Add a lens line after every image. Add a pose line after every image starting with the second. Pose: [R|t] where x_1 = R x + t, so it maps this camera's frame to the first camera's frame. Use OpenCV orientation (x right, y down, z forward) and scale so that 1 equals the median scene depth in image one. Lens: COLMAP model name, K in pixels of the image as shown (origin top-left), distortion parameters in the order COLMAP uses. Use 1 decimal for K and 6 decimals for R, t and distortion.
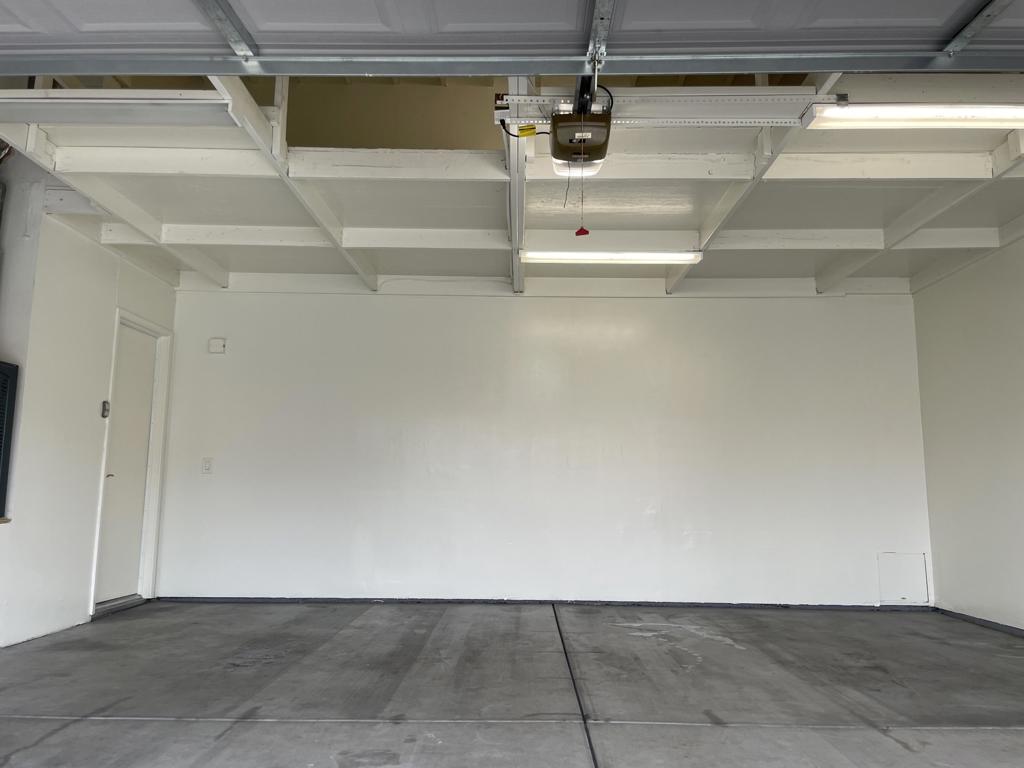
lens RADIAL K [[768.8, 0, 515.4], [0, 768.8, 380.2], [0, 0, 1]] dist [0.047857, -0.041372]
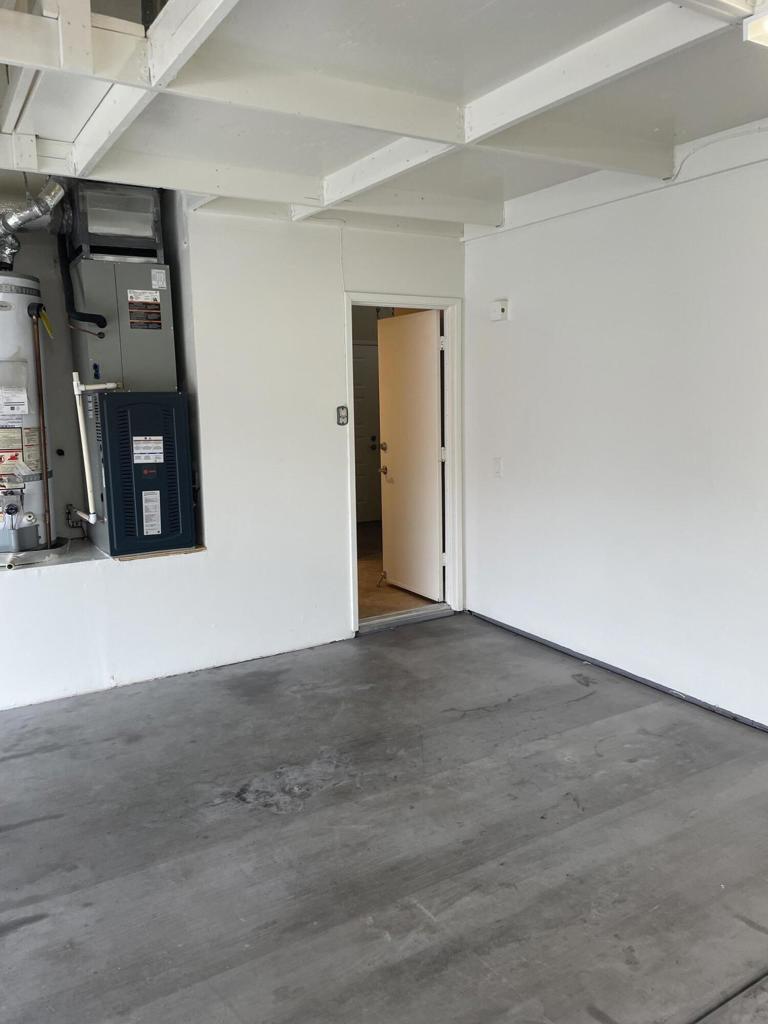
lens RADIAL K [[768.8, 0, 399.6], [0, 768.8, 505.1], [0, 0, 1]] dist [0.047857, -0.041372]
pose [[0.531659, 0.108757, -0.839947, 0.256112], [0.139866, 0.966831, 0.213716, -0.041816], [0.835330, -0.231104, 0.498813, 0.596252]]
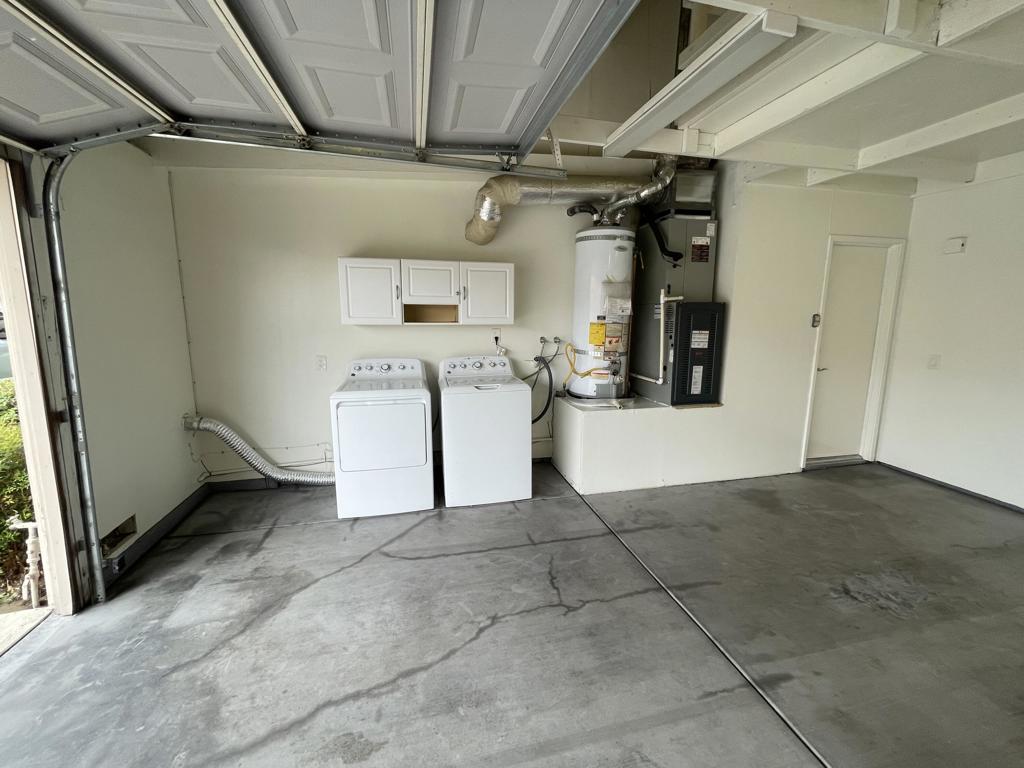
lens RADIAL K [[412.9, 0, 514.9], [0, 412.9, 380.8], [0, 0, 1]] dist [-0.002501, -0.000427]
pose [[0.237126, 0.150948, -0.959680, 0.024835], [0.138696, 0.972475, 0.187231, -0.062973], [0.961527, -0.177501, 0.209664, 0.360952]]
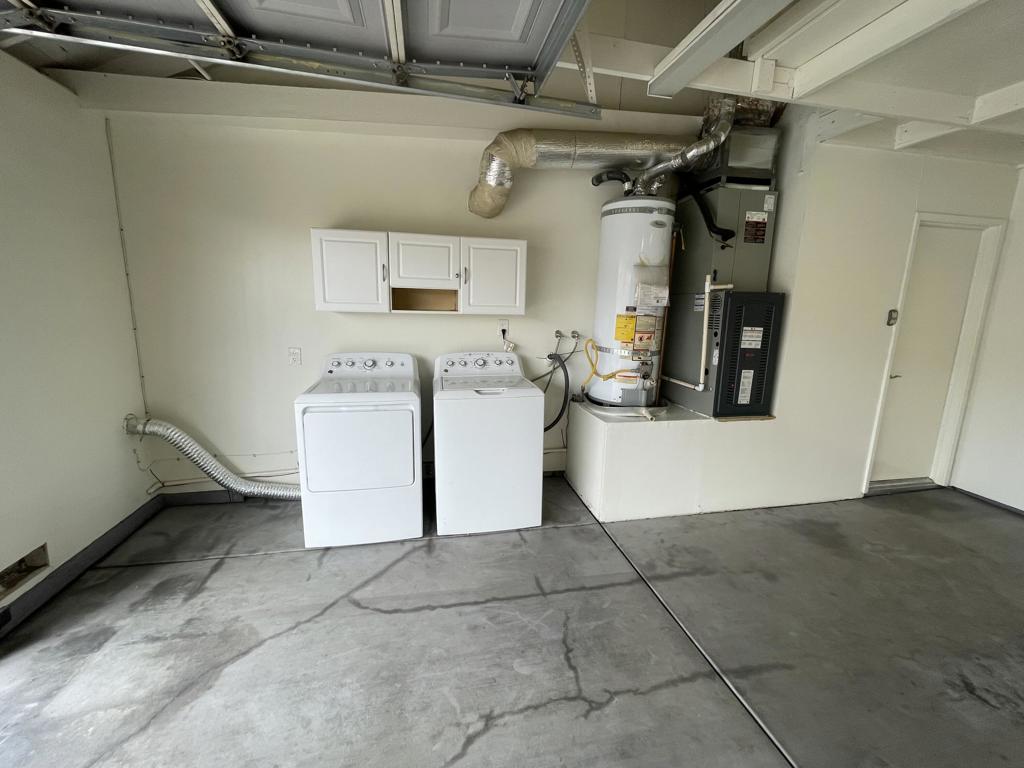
lens RADIAL K [[412.9, 0, 515.3], [0, 412.9, 381.3], [0, 0, 1]] dist [-0.002501, -0.000427]
pose [[0.212882, 0.177469, -0.960826, -0.082909], [0.120651, 0.971066, 0.206092, -0.056110], [0.969600, -0.159798, 0.185311, 0.385928]]
